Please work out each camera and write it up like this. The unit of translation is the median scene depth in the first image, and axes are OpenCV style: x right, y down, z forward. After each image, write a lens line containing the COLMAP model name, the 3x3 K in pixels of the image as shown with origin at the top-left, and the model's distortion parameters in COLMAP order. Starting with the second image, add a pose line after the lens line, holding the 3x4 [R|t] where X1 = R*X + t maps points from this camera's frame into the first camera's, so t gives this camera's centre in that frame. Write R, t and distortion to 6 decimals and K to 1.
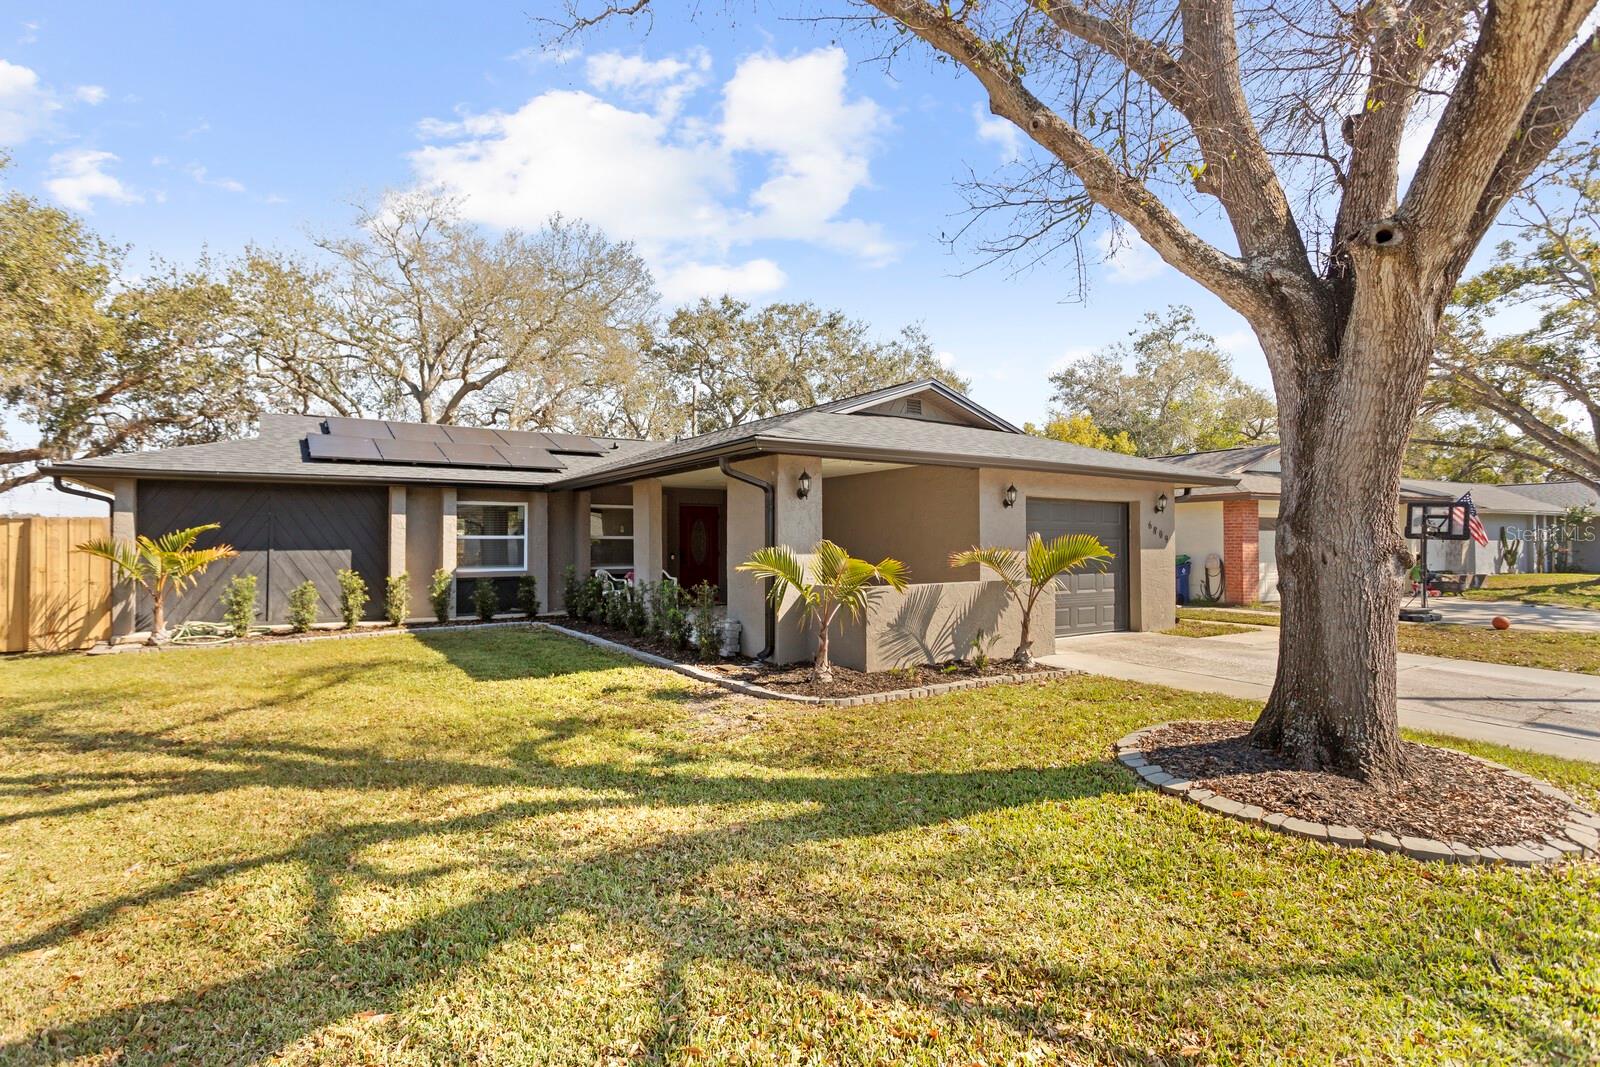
lens RADIAL K [[787.3, 0, 800.8], [0, 787.3, 529.1], [0, 0, 1]] dist [-0.009122, -0.000176]
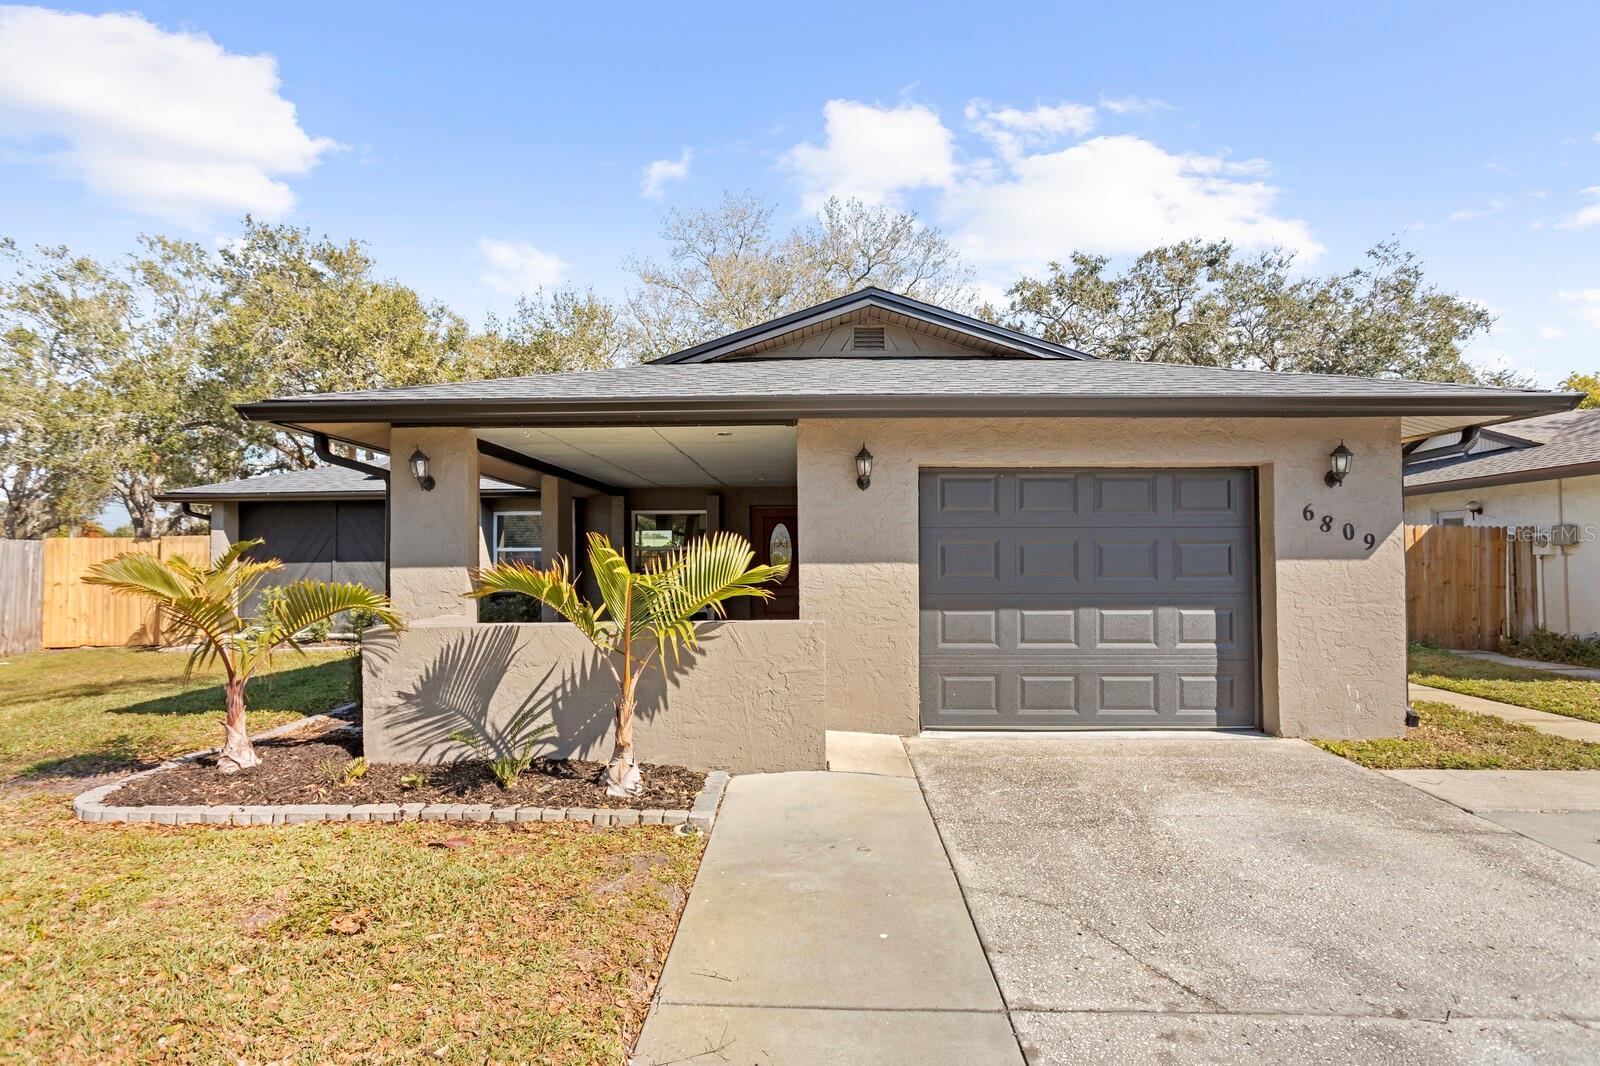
lens RADIAL K [[840.3, 0, 795.3], [0, 840.3, 513.4], [0, 0, 1]] dist [-0.007034, 0.007629]
pose [[0.827118, -0.030980, -0.561174, 0.473096], [0.011516, 0.999204, -0.038189, 0.011533], [0.561910, 0.025125, 0.826817, 0.406762]]
